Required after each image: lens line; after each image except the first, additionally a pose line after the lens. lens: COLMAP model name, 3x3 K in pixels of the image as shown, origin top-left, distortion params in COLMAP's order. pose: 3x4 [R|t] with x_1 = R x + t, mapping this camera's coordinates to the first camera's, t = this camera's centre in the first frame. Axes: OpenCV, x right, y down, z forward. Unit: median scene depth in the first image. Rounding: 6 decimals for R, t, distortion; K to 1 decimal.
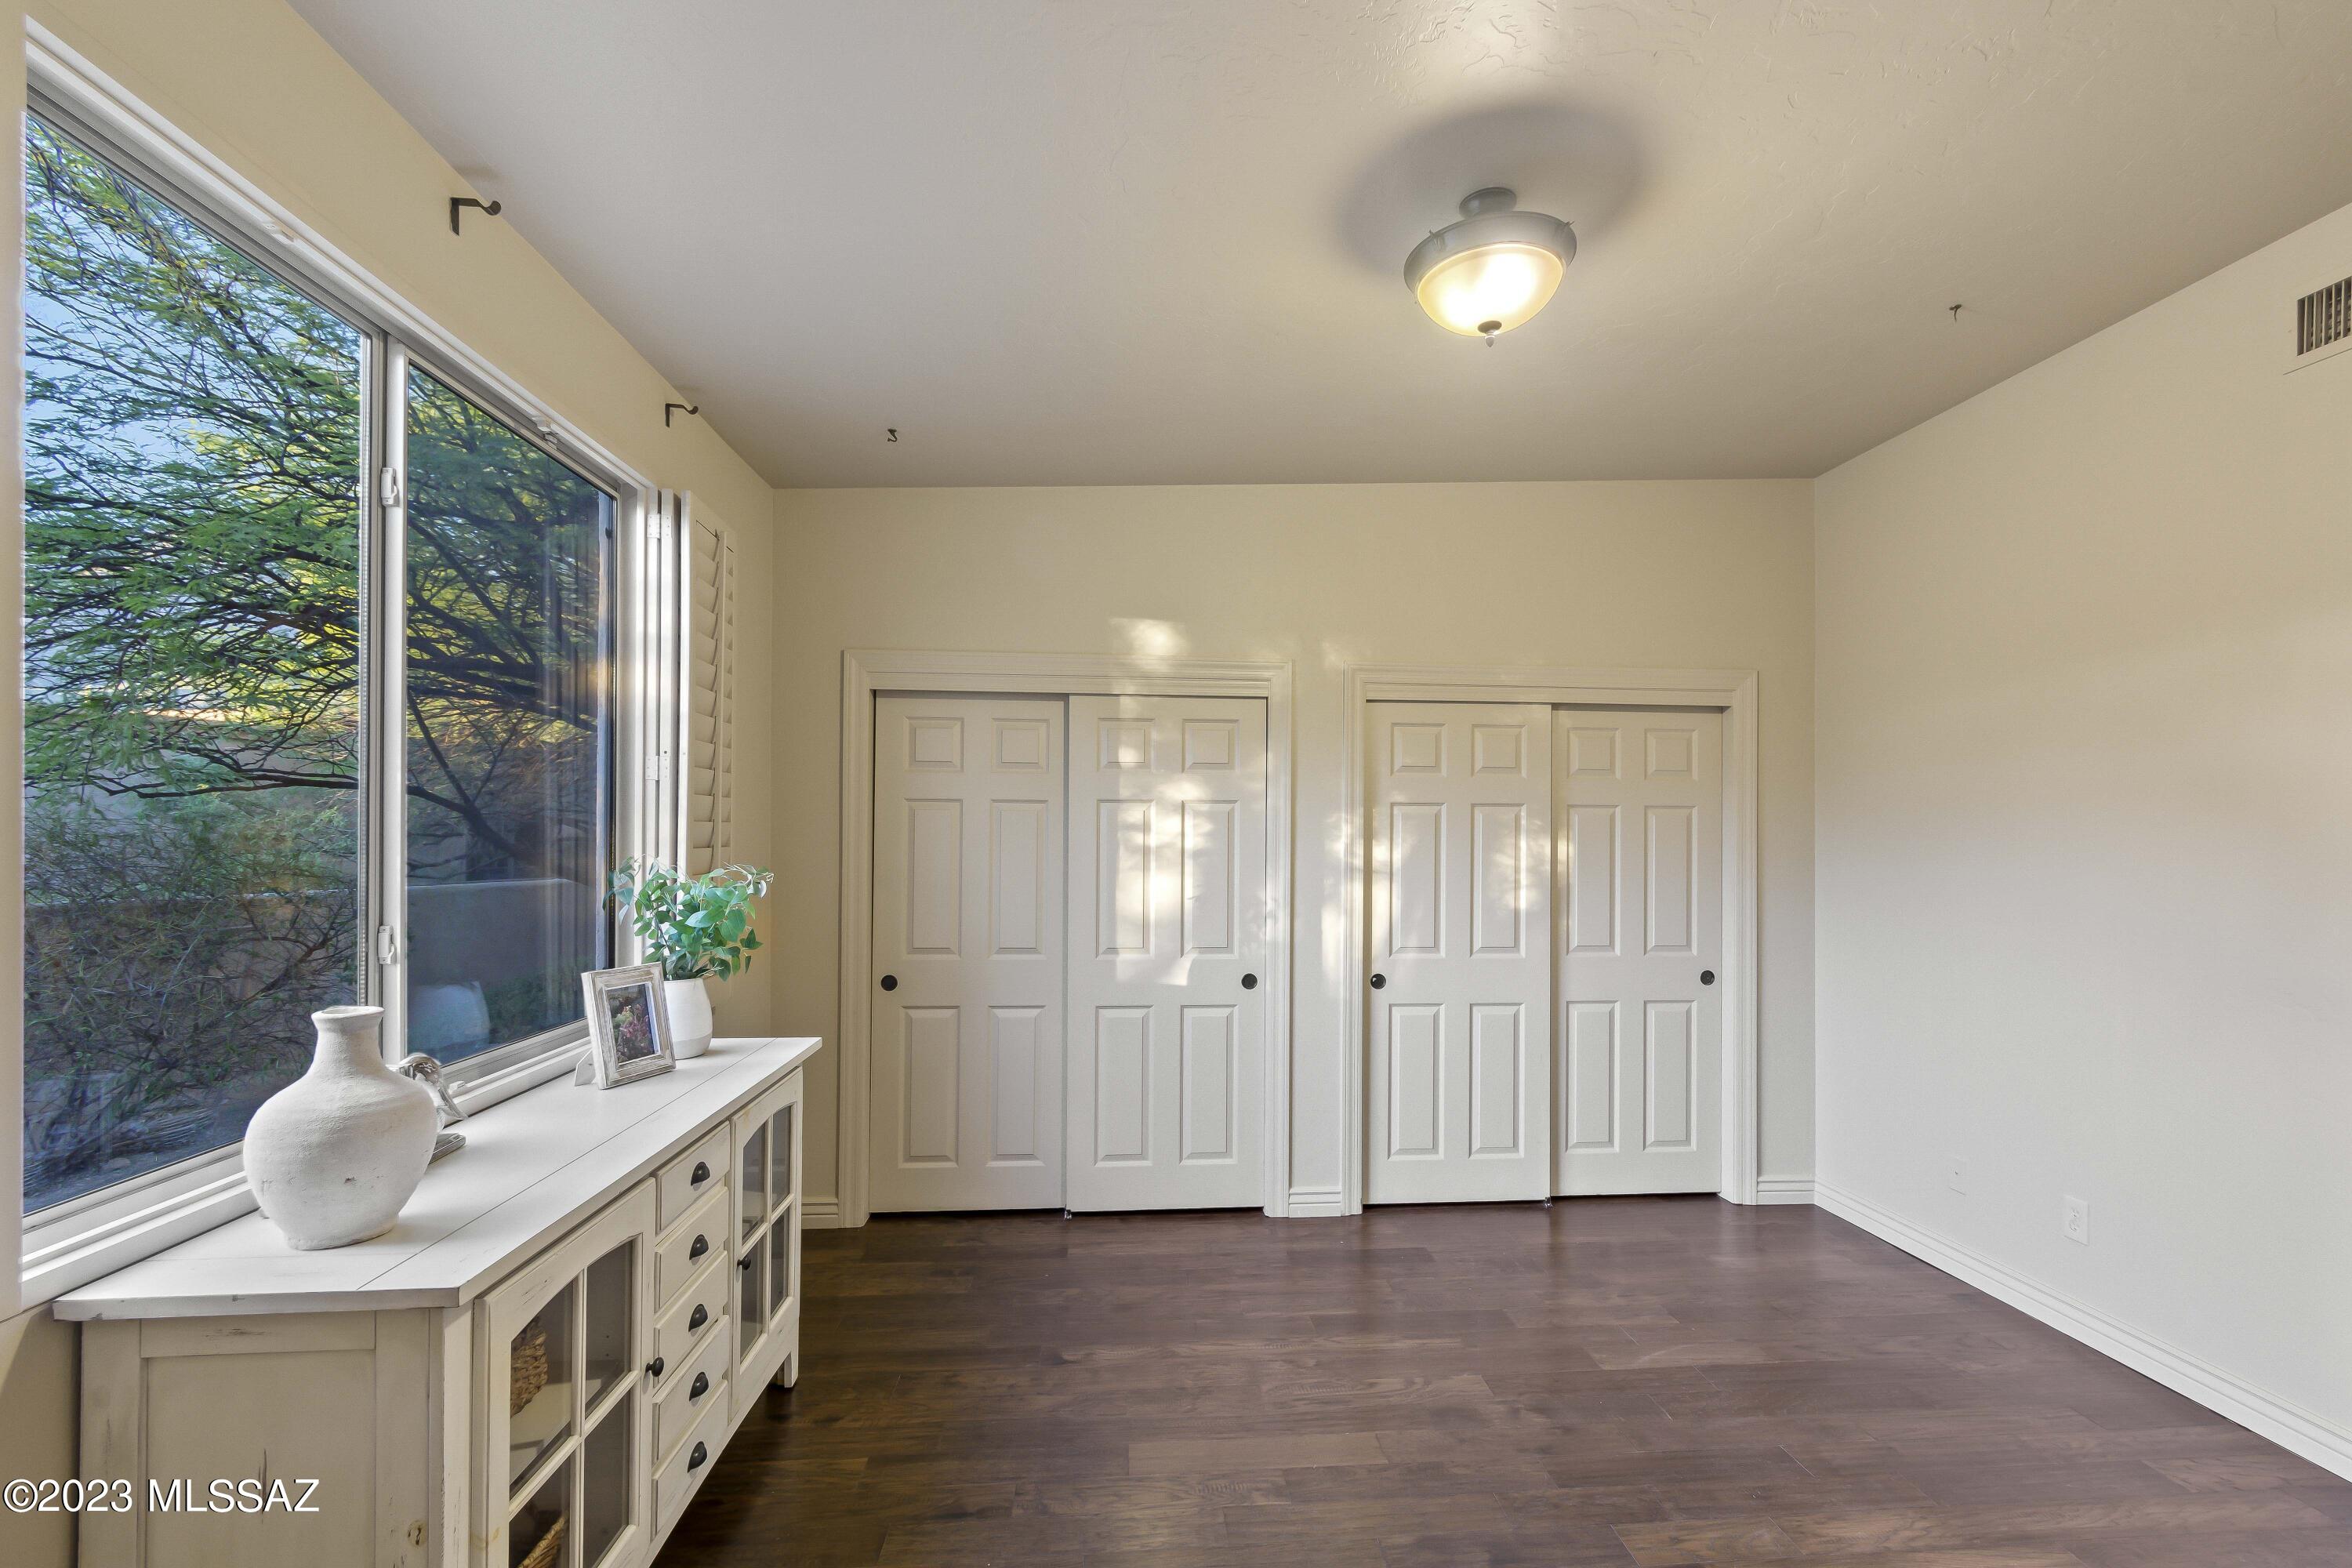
lens RADIAL K [[1047.1, 0, 1215.1], [0, 1047.1, 827.6], [0, 0, 1]] dist [0.006372, -0.000561]
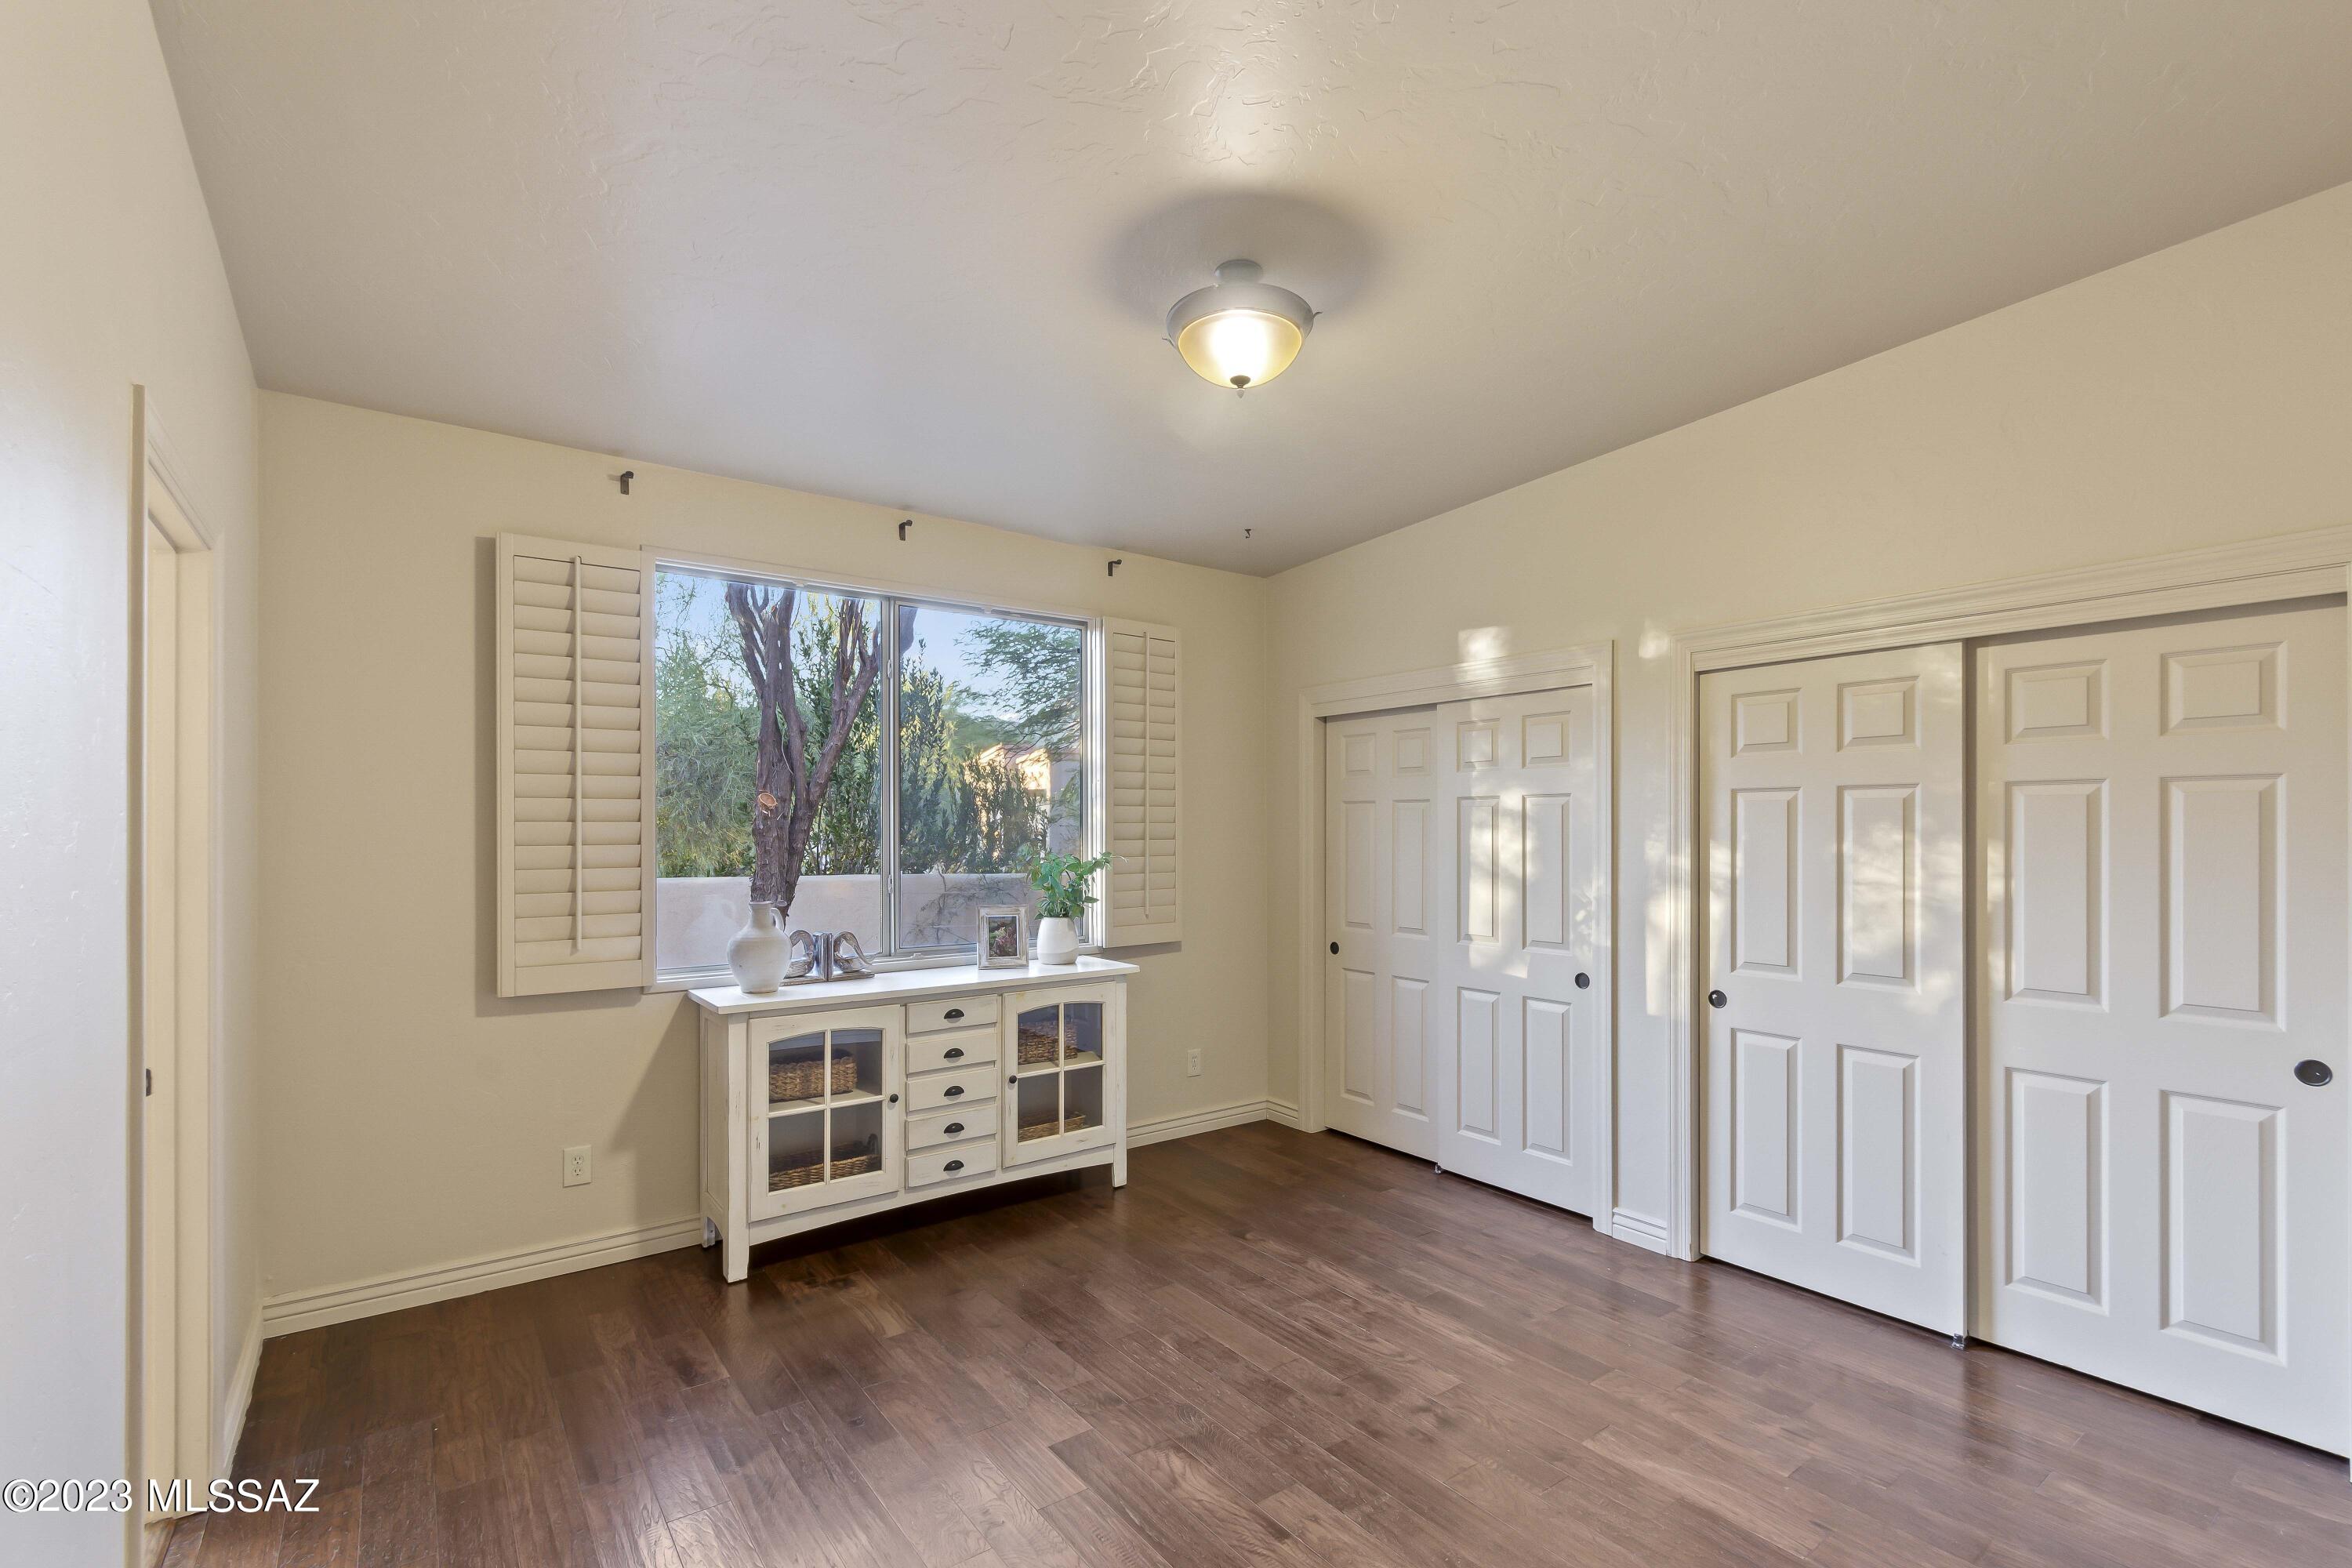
lens RADIAL K [[1047.1, 0, 1228.6], [0, 1047.1, 832.1], [0, 0, 1]] dist [0.006372, -0.000561]
pose [[0.545145, -0.003418, -0.838335, 0.672101], [0.010968, 0.999935, 0.003055, 0.003208], [0.838270, -0.010861, 0.545147, 0.204726]]
